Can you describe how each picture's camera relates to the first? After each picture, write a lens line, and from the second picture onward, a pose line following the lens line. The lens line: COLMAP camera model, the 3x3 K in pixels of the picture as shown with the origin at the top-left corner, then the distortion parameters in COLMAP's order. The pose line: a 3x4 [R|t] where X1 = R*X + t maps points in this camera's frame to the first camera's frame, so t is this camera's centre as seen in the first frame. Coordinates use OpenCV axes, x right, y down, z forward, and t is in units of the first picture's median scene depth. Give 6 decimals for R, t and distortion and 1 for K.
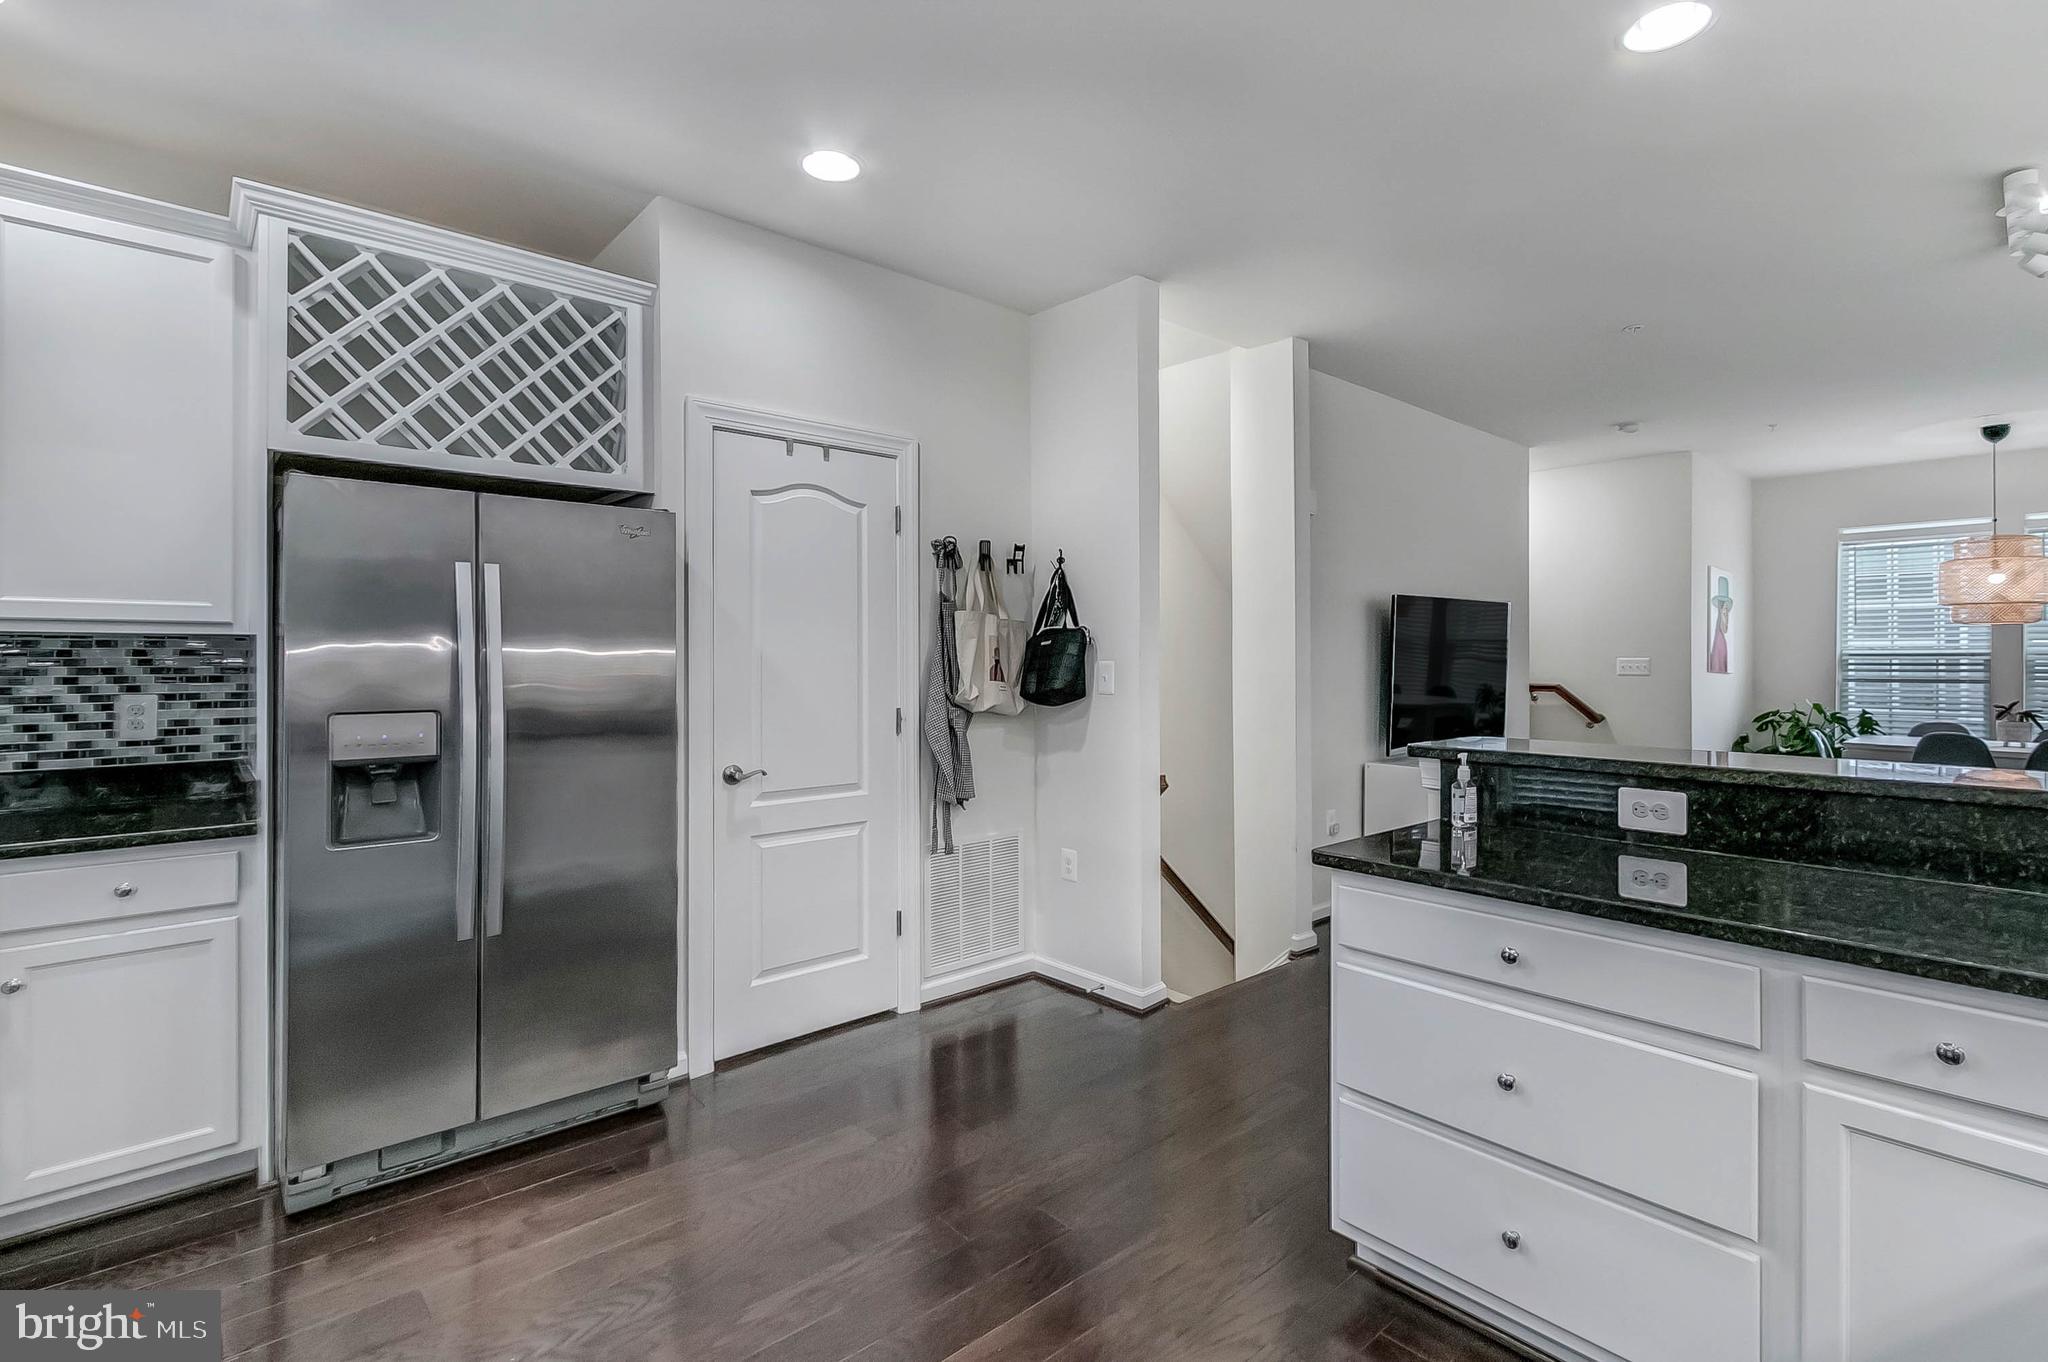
lens RADIAL K [[962.1, 0, 1010.1], [0, 962.1, 660.3], [0, 0, 1]] dist [0.000968, -0.000516]
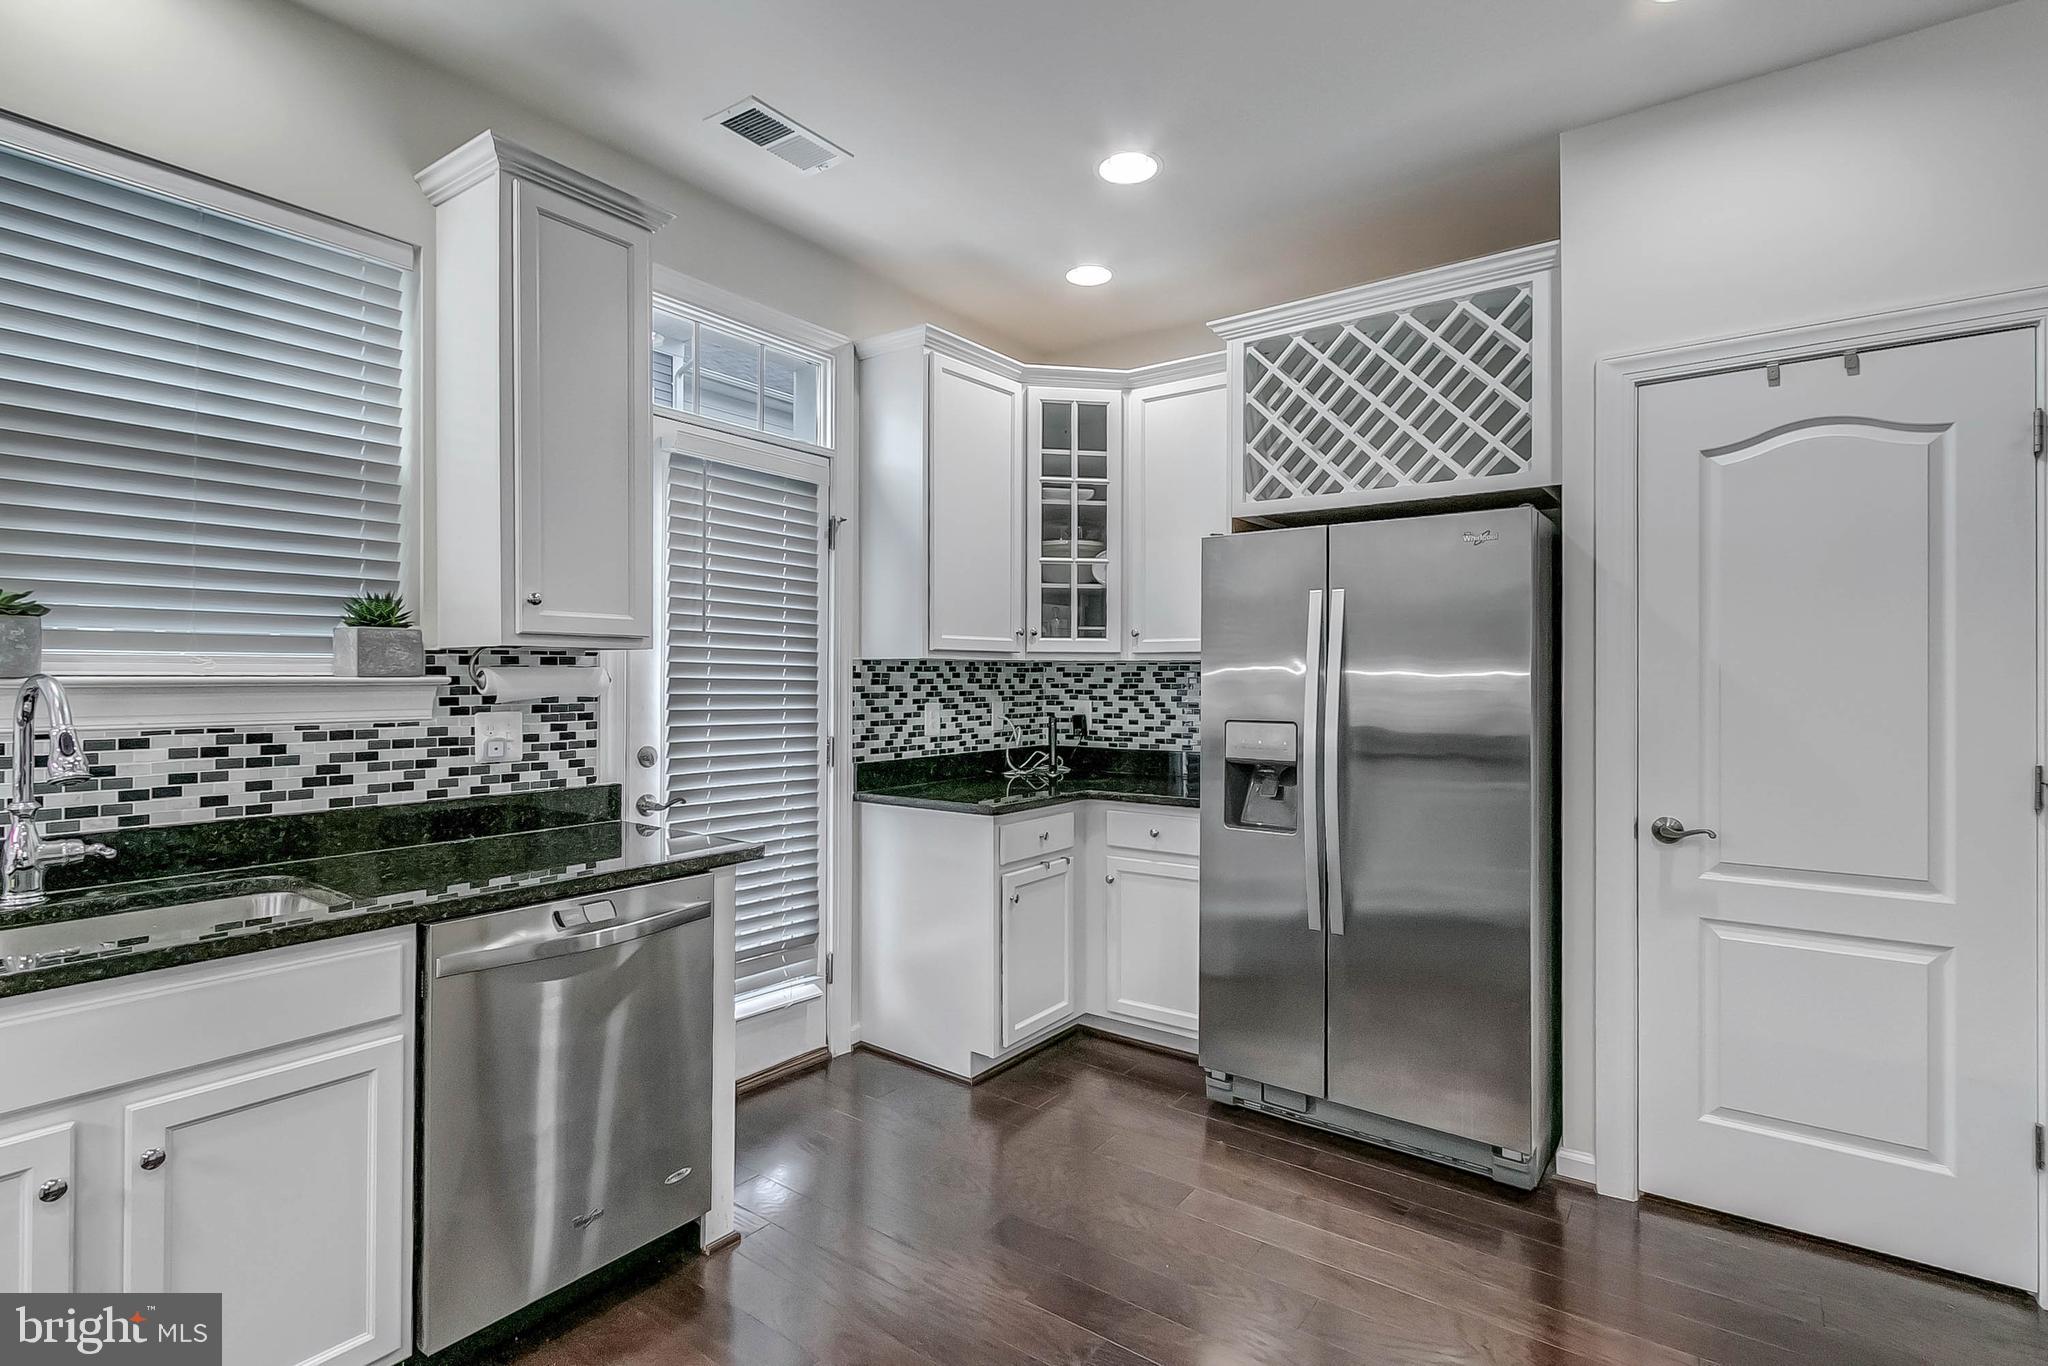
lens RADIAL K [[962.1, 0, 1010.2], [0, 962.1, 685.1], [0, 0, 1]] dist [0.000968, -0.000516]
pose [[0.215413, 0.006091, -0.976504, 0.316794], [-0.004974, 0.999974, 0.005140, 0.002328], [0.976510, 0.003750, 0.215438, 0.299095]]
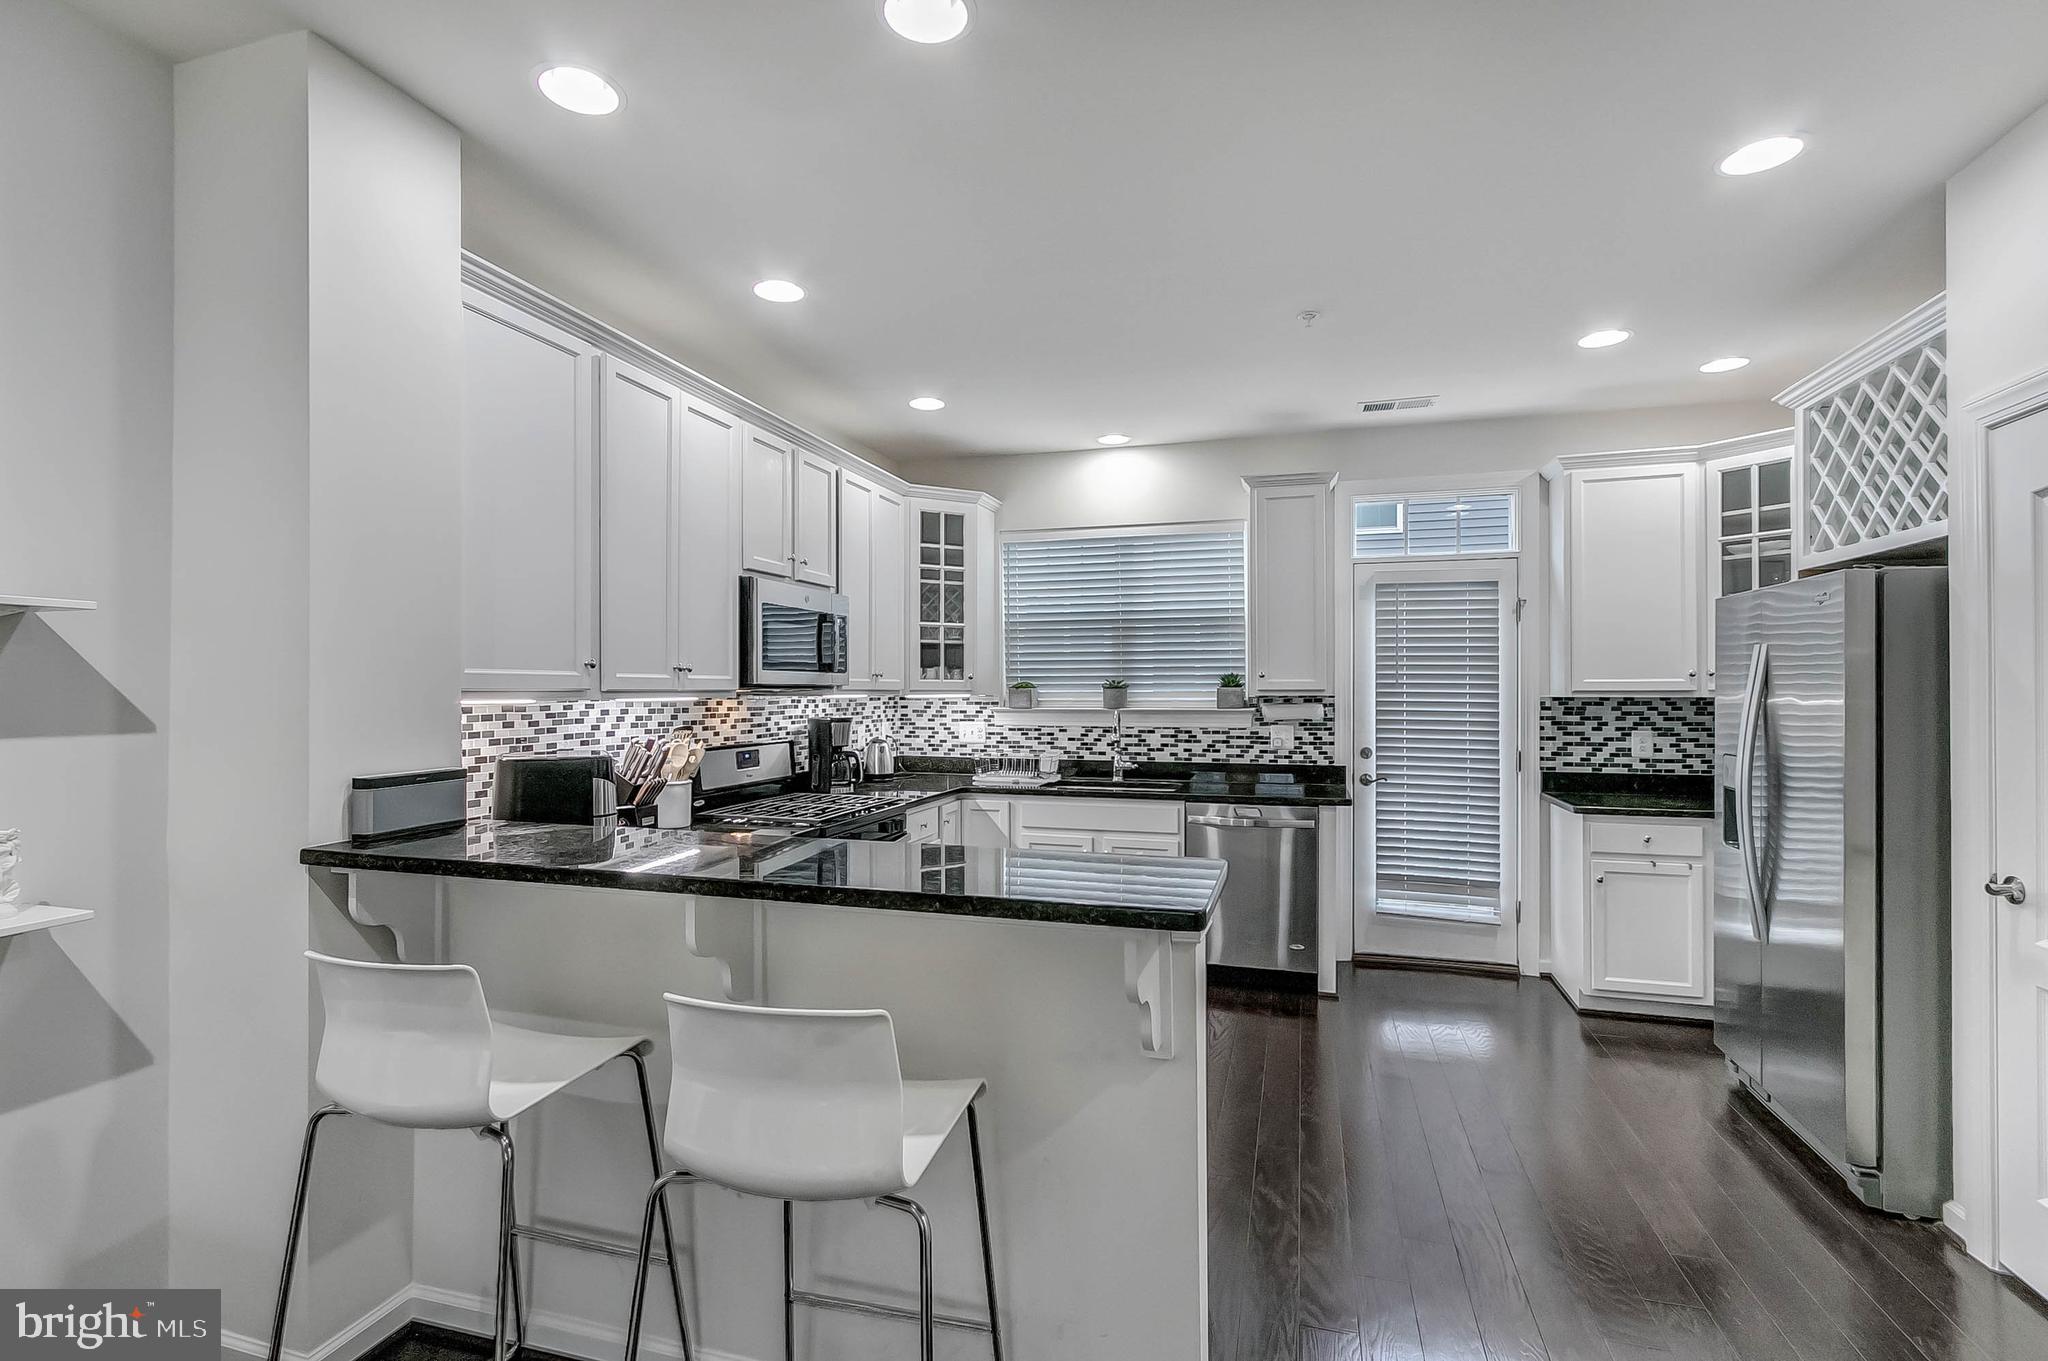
lens RADIAL K [[962.1, 0, 1038.2], [0, 962.1, 688.9], [0, 0, 1]] dist [0.000968, -0.000516]
pose [[-0.831536, -0.002579, -0.555464, 0.682593], [-0.004055, 0.999991, 0.001428, -0.028935], [0.555455, 0.003440, -0.831539, 1.109218]]
